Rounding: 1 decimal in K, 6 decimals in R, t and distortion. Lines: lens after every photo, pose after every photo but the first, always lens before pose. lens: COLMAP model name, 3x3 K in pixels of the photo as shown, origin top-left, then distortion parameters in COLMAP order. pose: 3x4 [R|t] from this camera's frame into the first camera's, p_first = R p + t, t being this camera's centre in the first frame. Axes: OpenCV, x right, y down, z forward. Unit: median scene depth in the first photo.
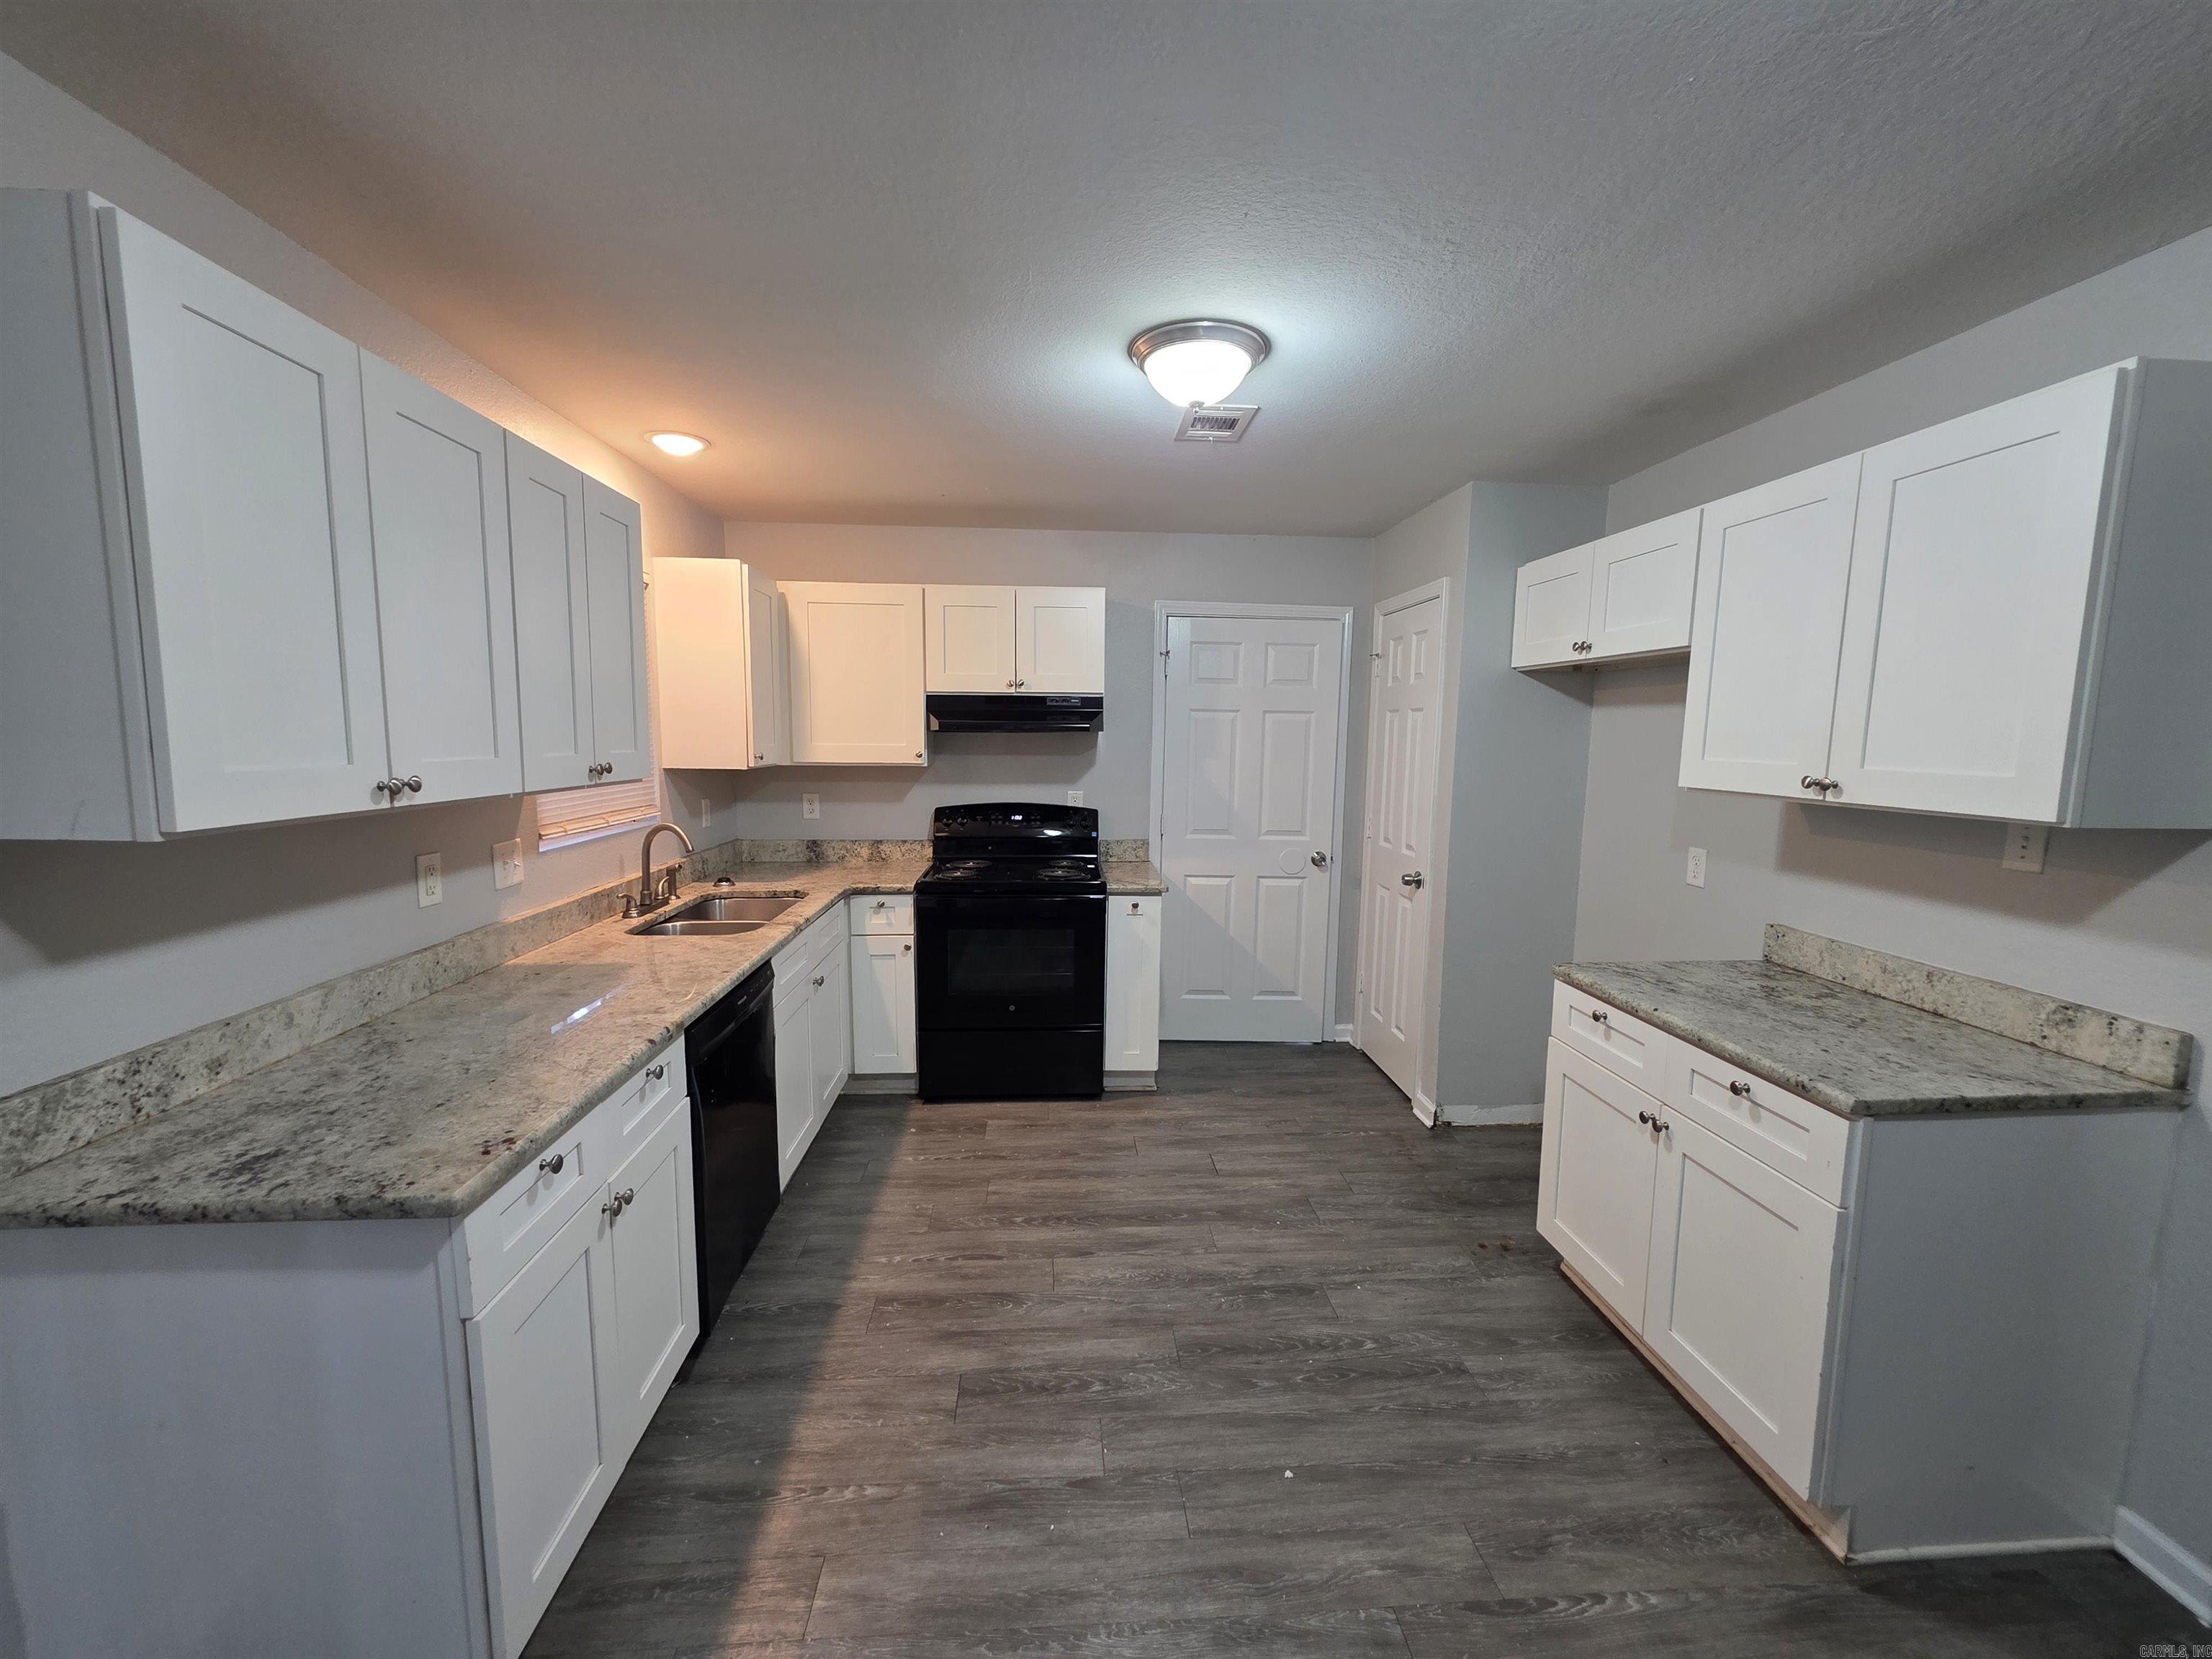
lens RADIAL K [[886.7, 0, 1106.0], [0, 886.7, 836.0], [0, 0, 1]] dist [0.003651, -0.000482]
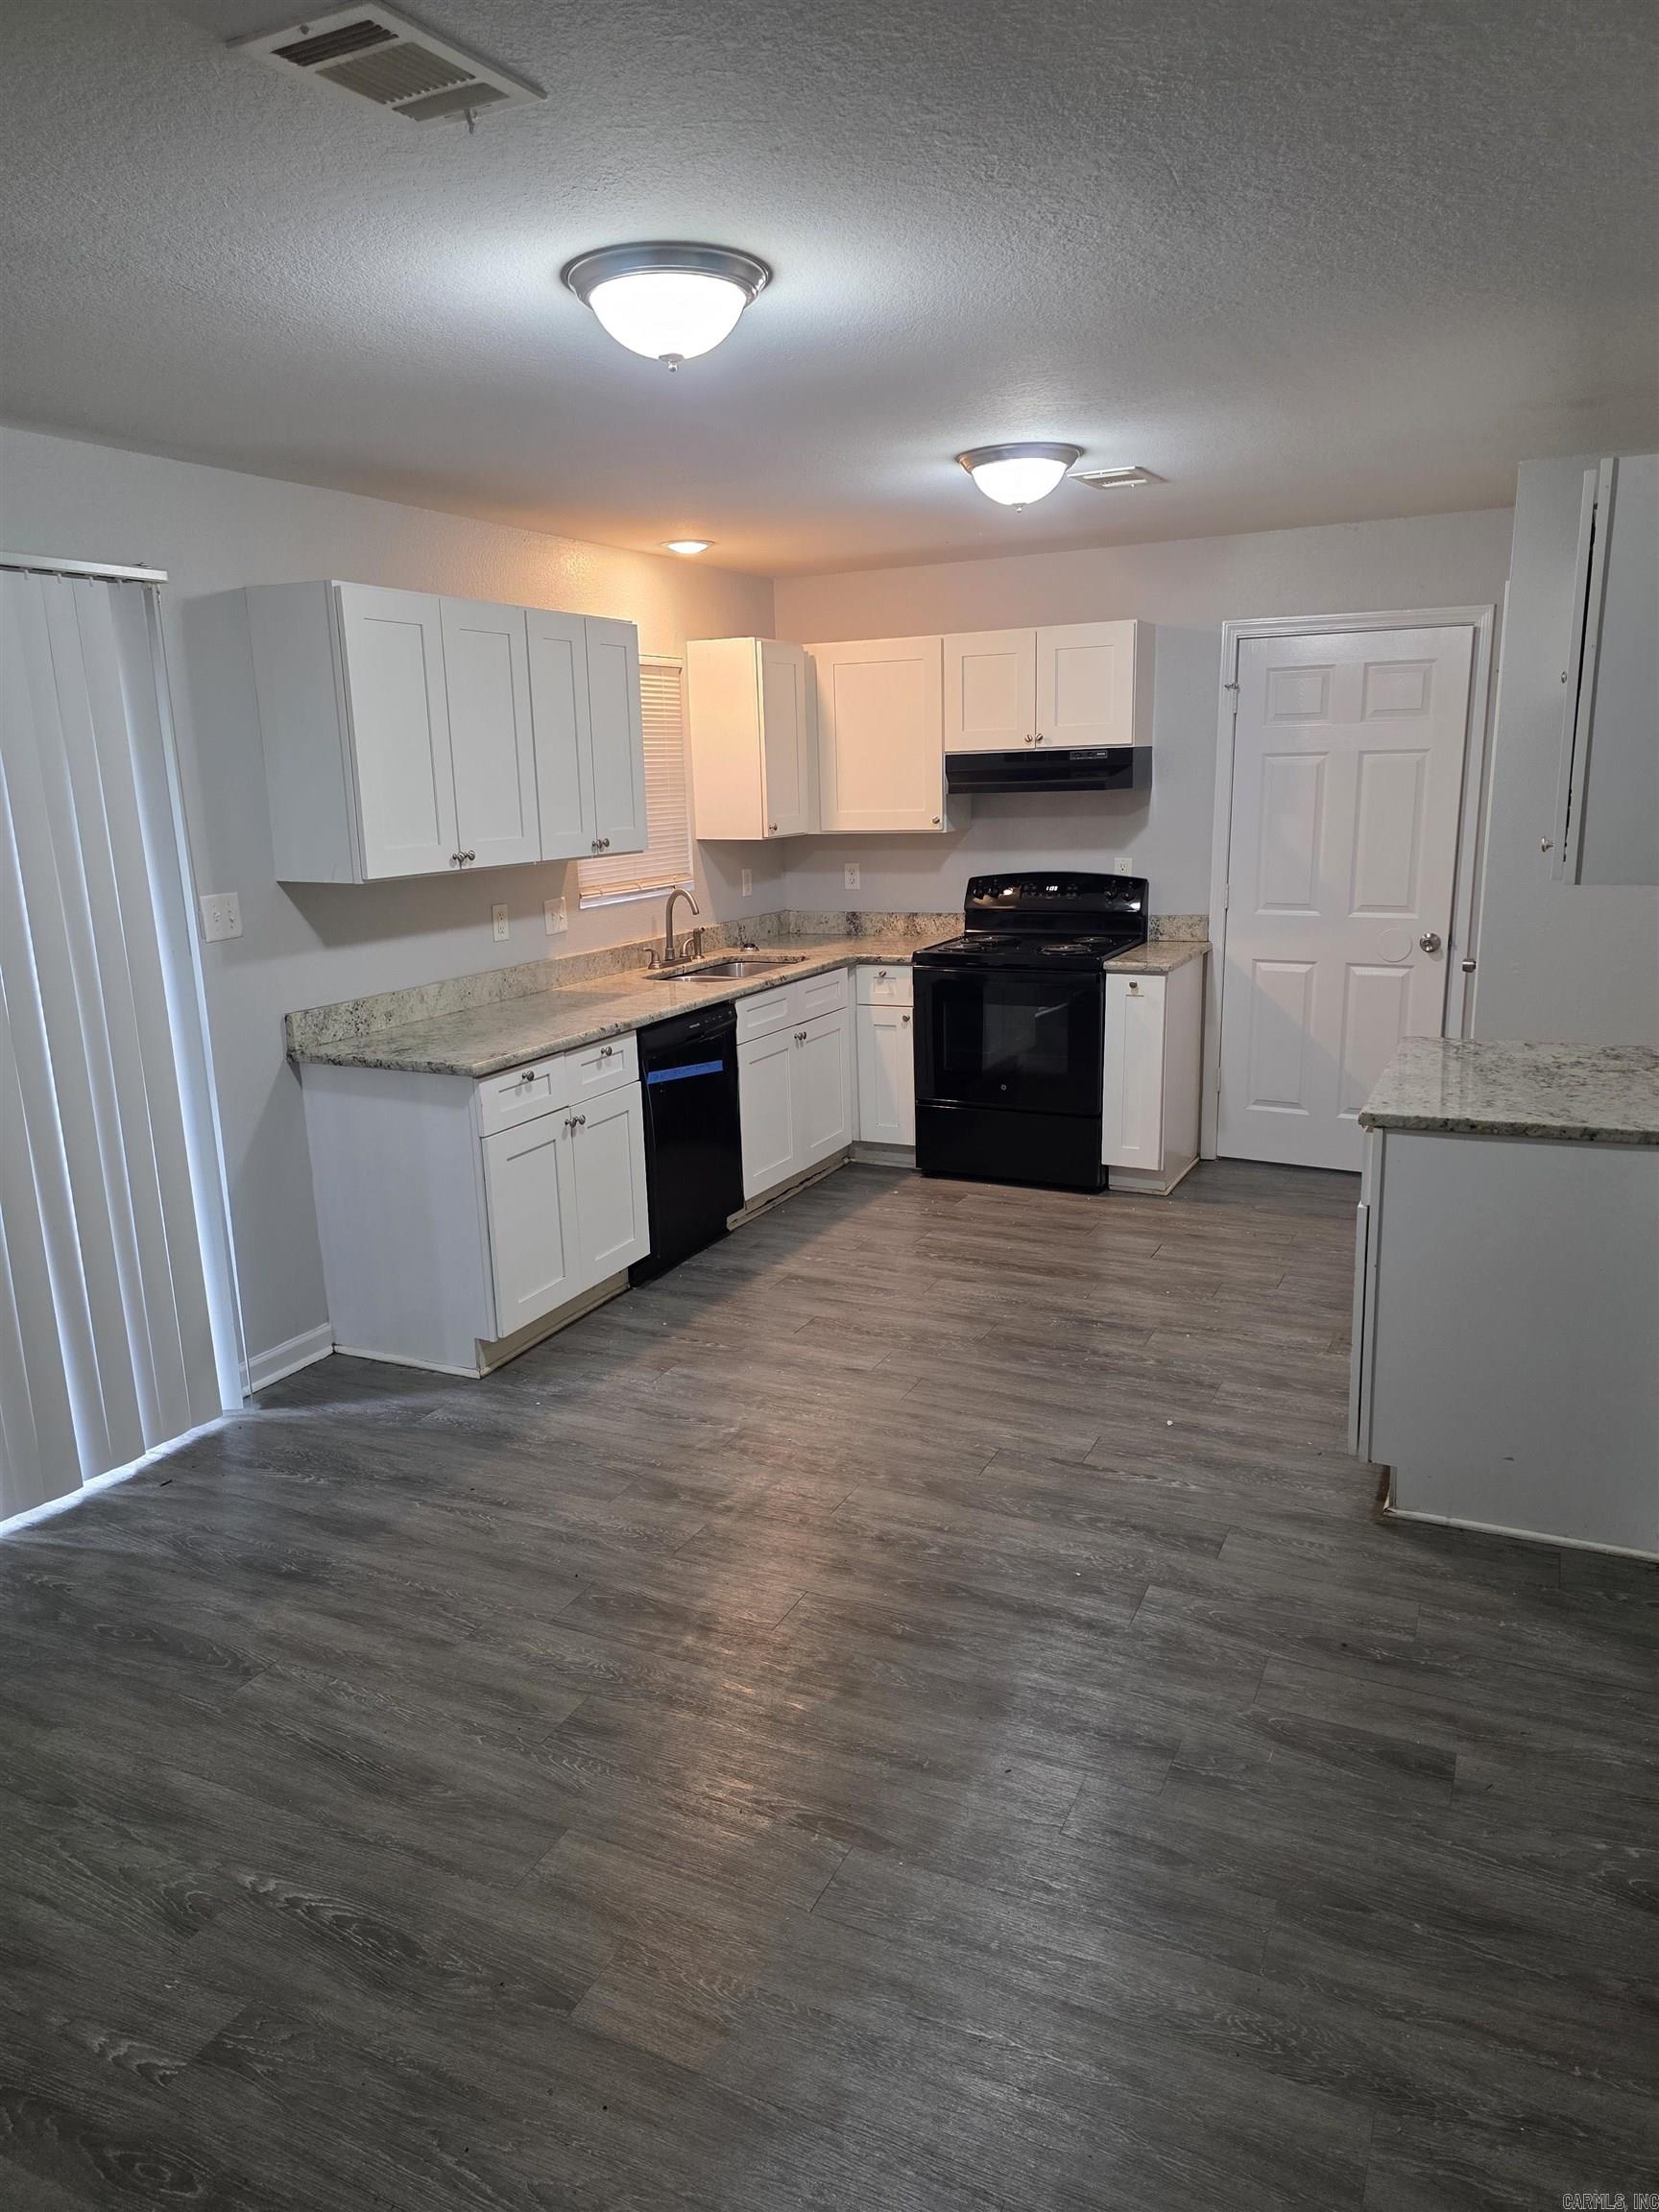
lens RADIAL K [[1478.3, 0, 829.5], [0, 1478.3, 1106.0], [0, 0, 1]] dist [0.138850, -0.260254]
pose [[0.864642, 0.077593, -0.496360, 0.651404], [-0.020741, 0.992672, 0.119047, 0.032149], [0.501960, -0.092638, 0.859915, -0.592696]]
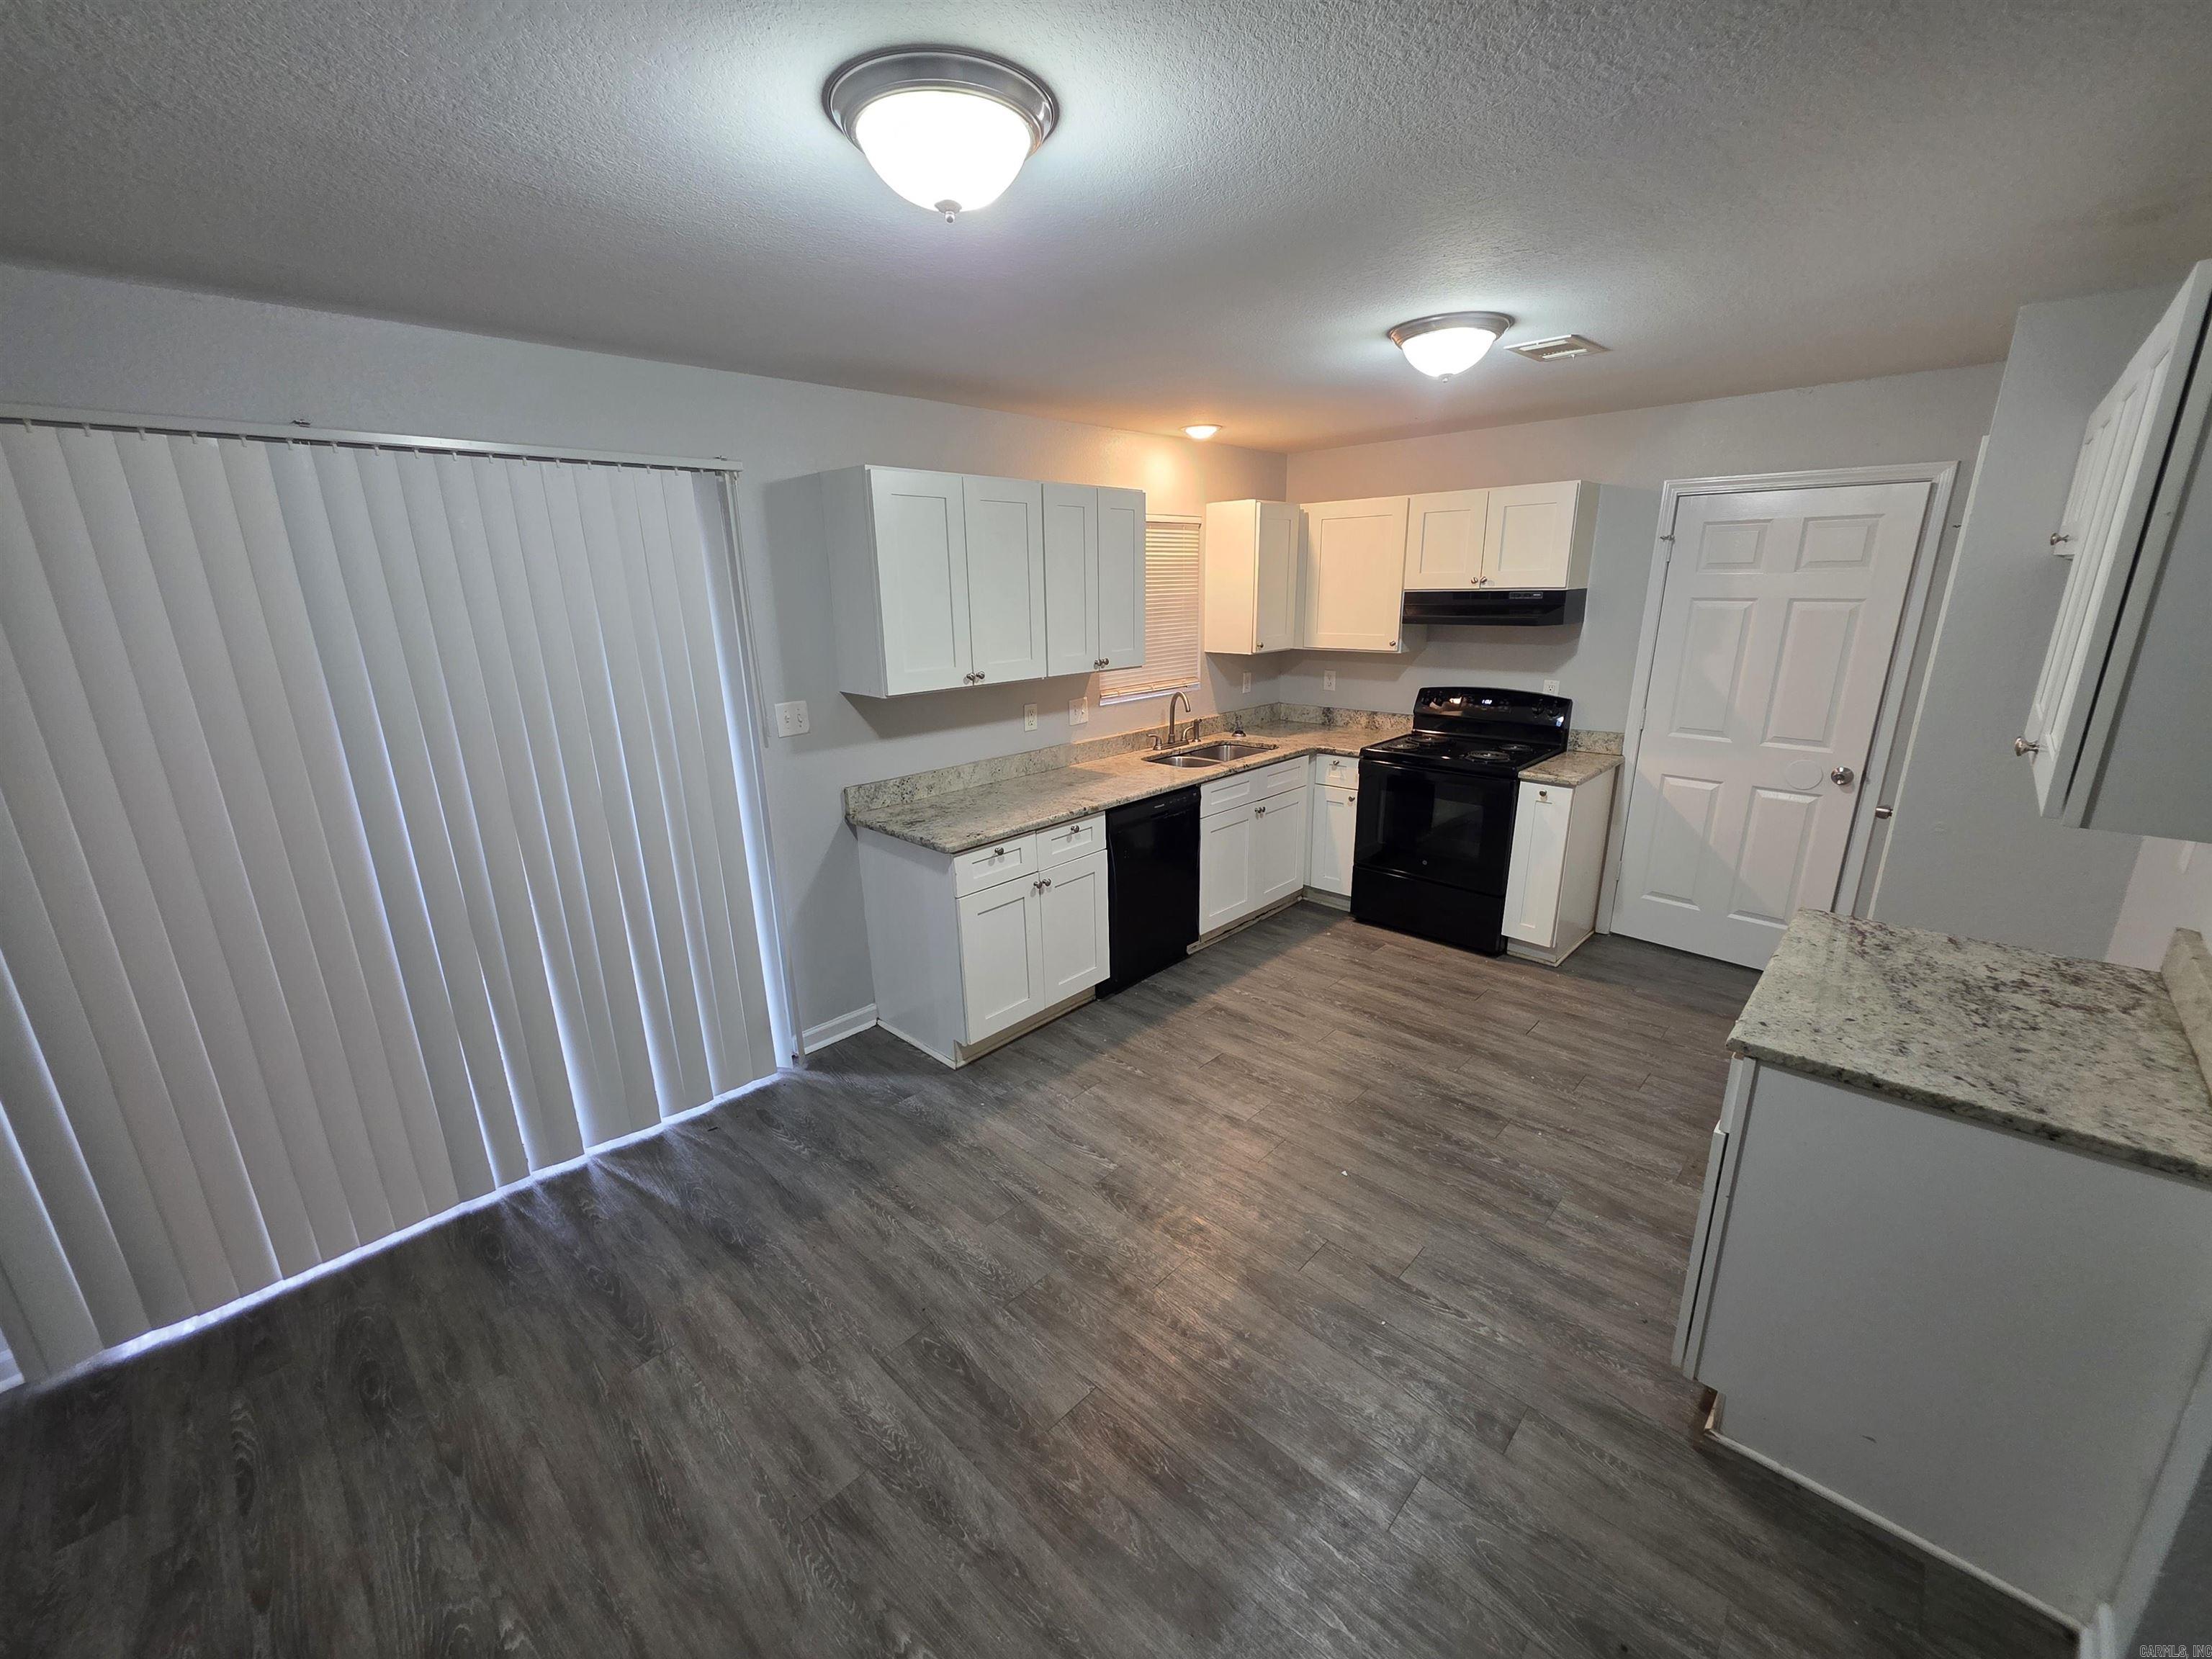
lens RADIAL K [[886.7, 0, 1106.0], [0, 886.7, 836.0], [0, 0, 1]] dist [0.003651, -0.000482]
pose [[0.670652, 0.183279, -0.718773, 0.565757], [-0.060436, 0.979274, 0.193313, -0.058157], [0.739306, -0.086206, 0.667828, -0.145800]]
